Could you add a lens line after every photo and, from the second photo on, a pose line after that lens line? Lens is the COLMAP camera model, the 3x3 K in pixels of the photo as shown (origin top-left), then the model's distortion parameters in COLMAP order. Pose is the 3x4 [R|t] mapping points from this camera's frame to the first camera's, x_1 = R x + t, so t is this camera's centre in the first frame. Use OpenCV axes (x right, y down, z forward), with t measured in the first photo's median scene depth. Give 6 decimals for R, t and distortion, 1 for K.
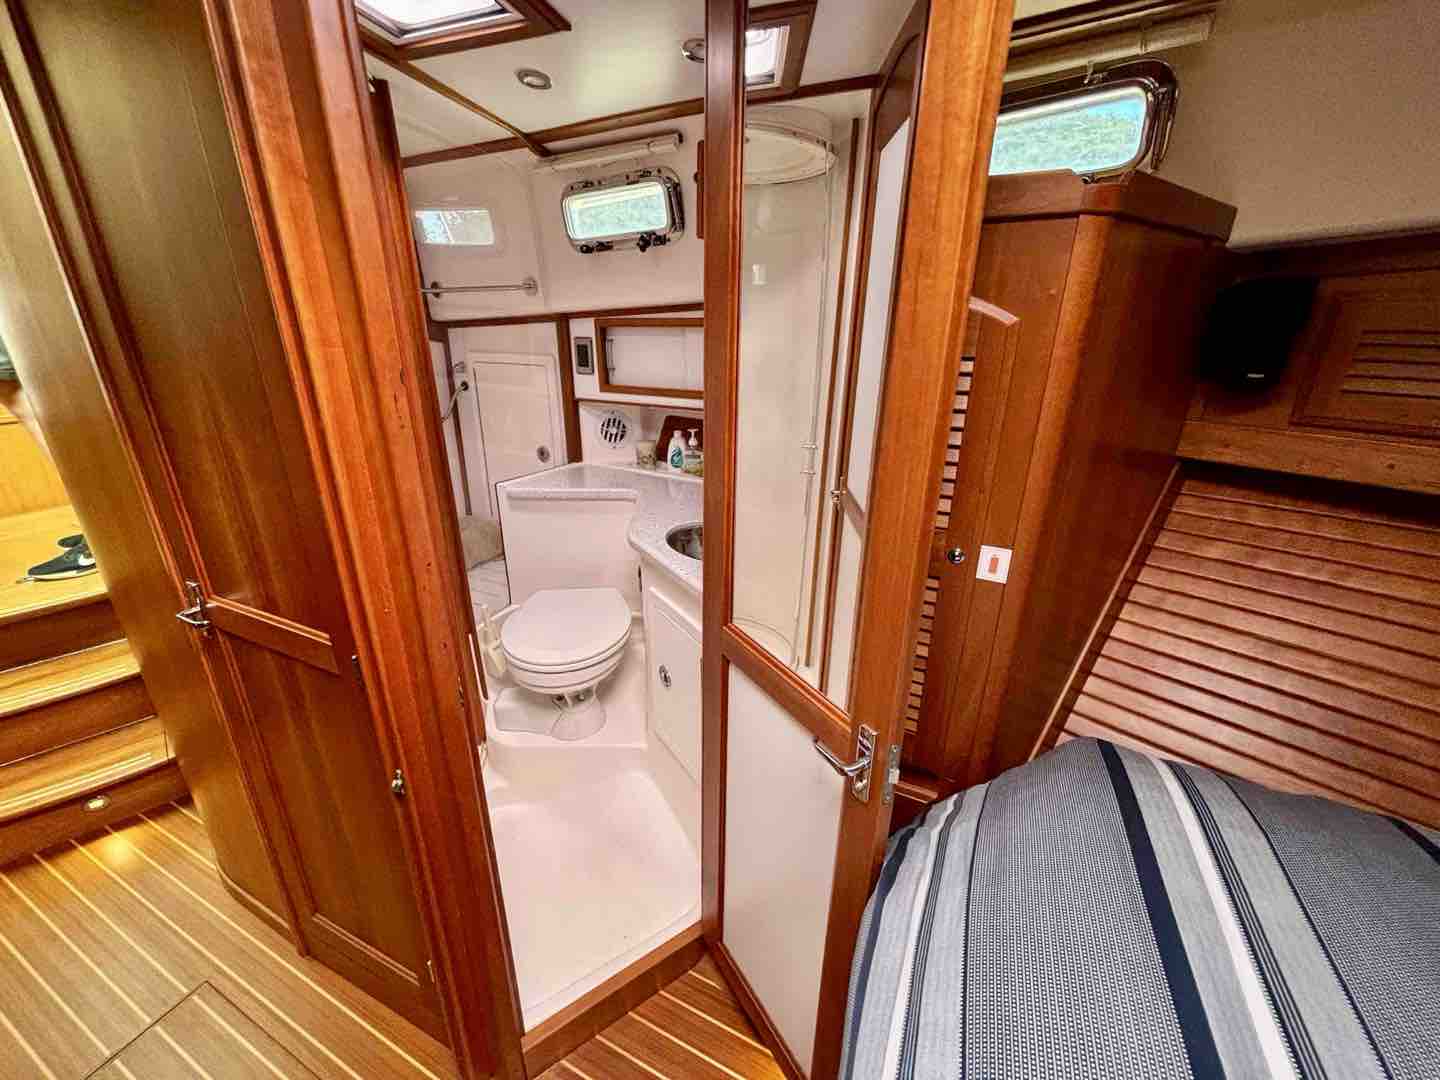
lens RADIAL K [[578.8, 0, 720.0], [0, 578.8, 540.0], [0, 0, 1]] dist [0.000368, 0.000084]
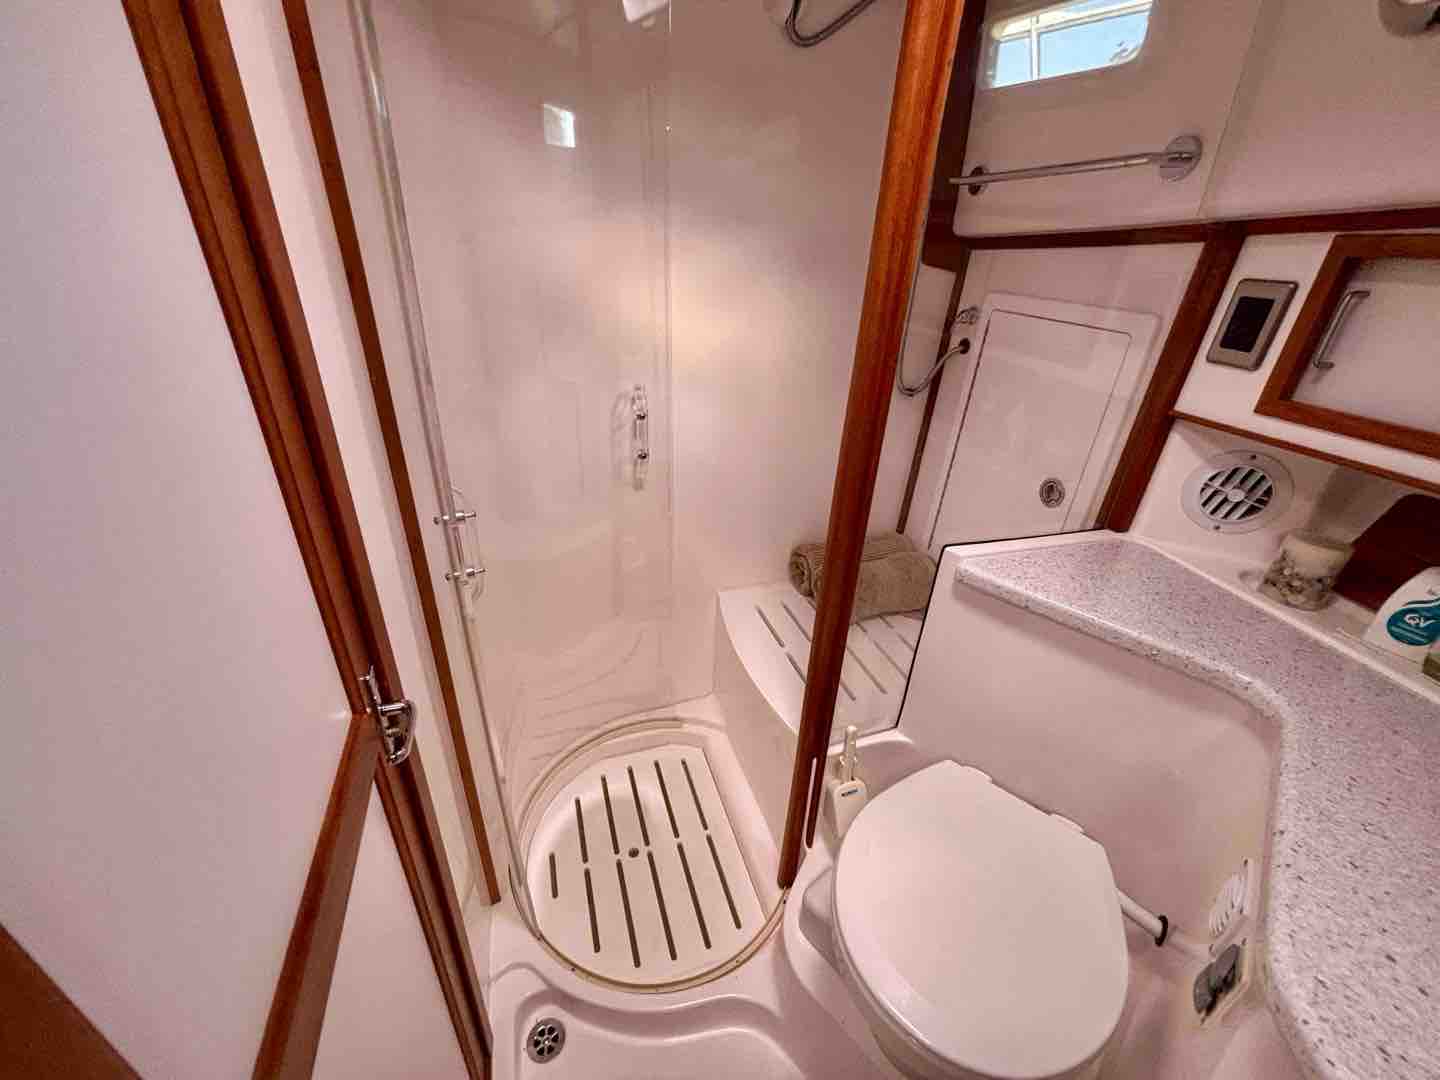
lens RADIAL K [[578.8, 0, 720.0], [0, 578.8, 540.0], [0, 0, 1]] dist [0.000368, 0.000084]
pose [[0.694942, 0.355845, -0.624844, -0.175969], [-0.293793, 0.933639, 0.204949, -0.135021], [0.656309, 0.041147, 0.753369, 0.404100]]
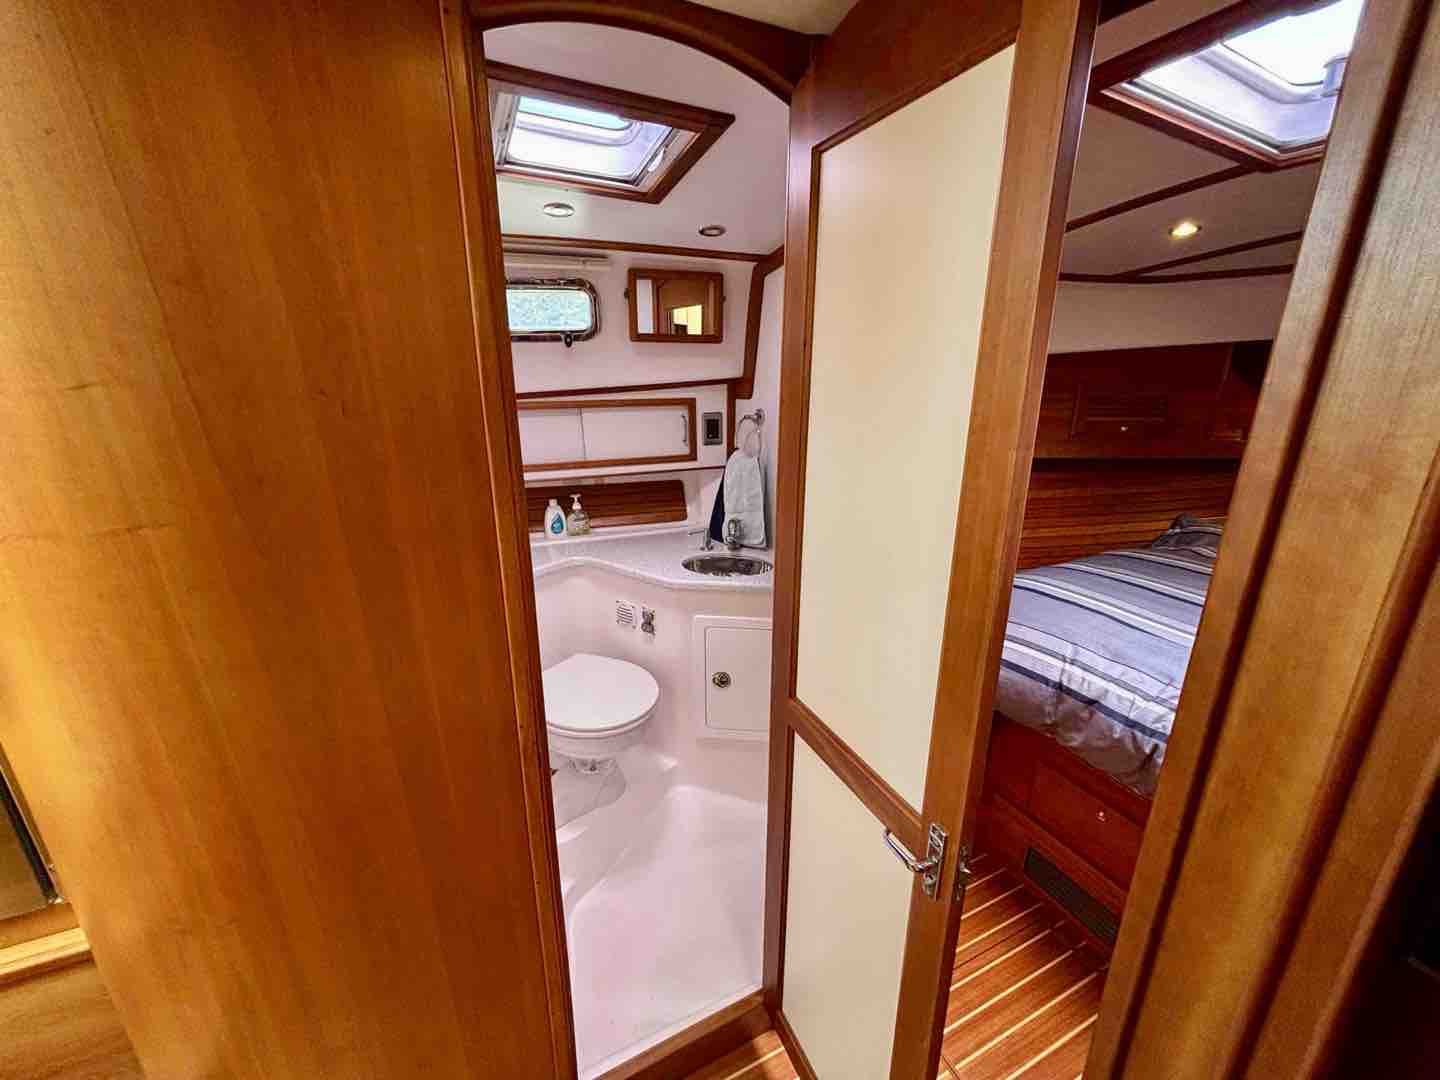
lens RADIAL K [[578.8, 0, 720.0], [0, 578.8, 540.0], [0, 0, 1]] dist [0.000368, 0.000084]
pose [[0.620982, -0.222123, 0.751694, -0.697061], [0.274130, 0.959989, 0.057211, -0.092513], [-0.734326, 0.170535, 0.657026, 0.080407]]
